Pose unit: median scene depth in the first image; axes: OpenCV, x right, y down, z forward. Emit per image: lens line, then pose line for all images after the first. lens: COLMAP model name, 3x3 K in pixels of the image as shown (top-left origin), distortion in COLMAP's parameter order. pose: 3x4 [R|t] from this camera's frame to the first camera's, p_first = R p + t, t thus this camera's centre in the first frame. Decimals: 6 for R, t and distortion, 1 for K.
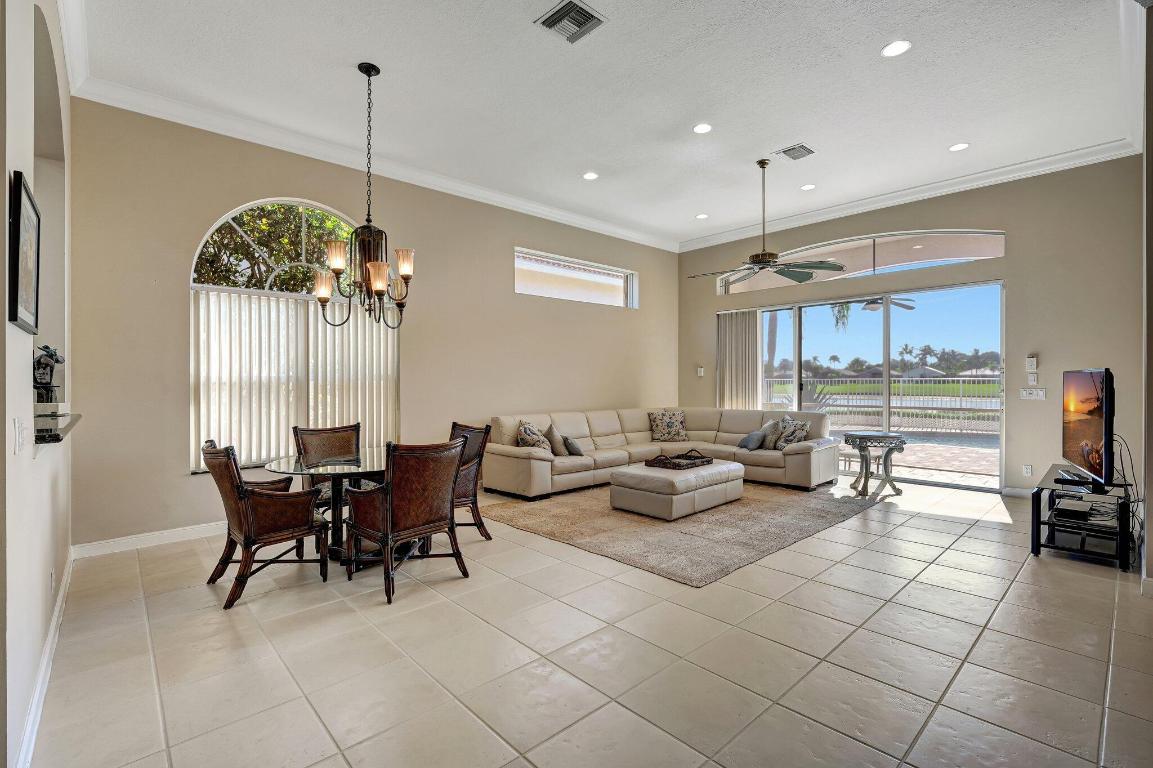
lens RADIAL K [[528.9, 0, 585.3], [0, 528.9, 386.9], [0, 0, 1]] dist [0.001329, 0.000250]
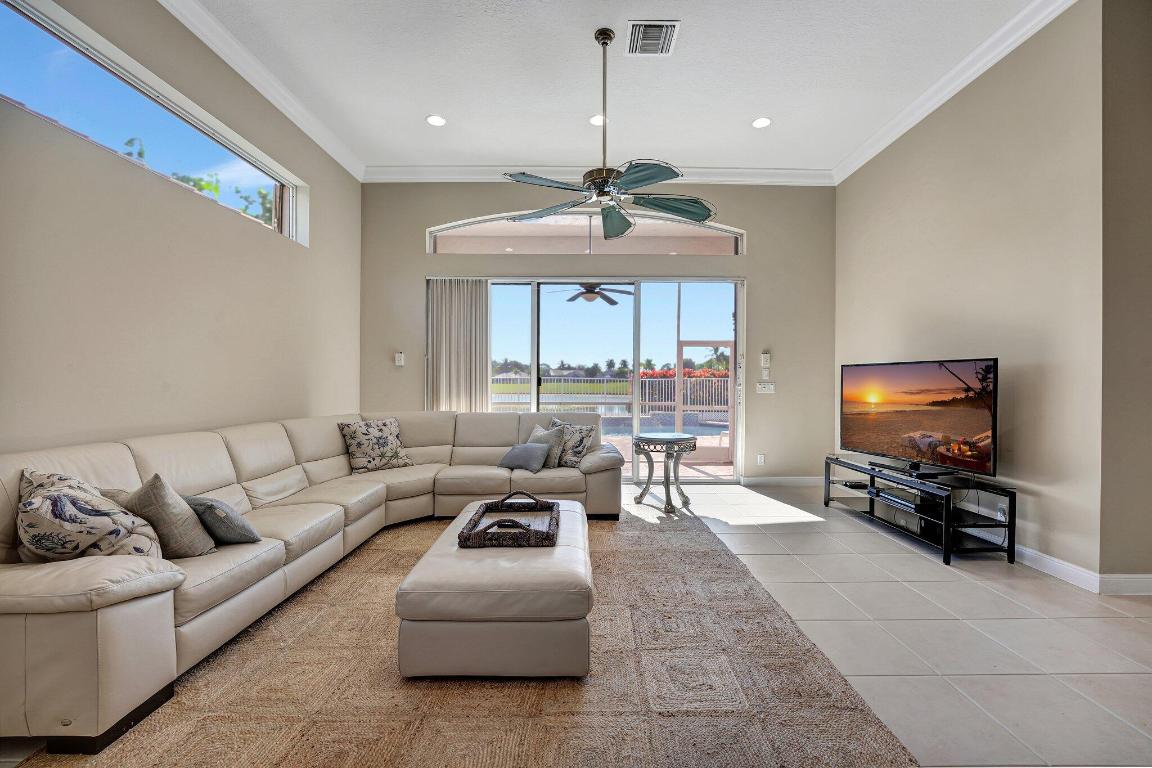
lens RADIAL K [[469.3, 0, 574.6], [0, 469.3, 385.7], [0, 0, 1]] dist [-0.018289, 0.000481]
pose [[0.690817, 0.000511, 0.723030, -0.092150], [0.001559, 0.999996, -0.002196, 0.009978], [-0.723028, 0.002645, 0.690813, 0.554283]]
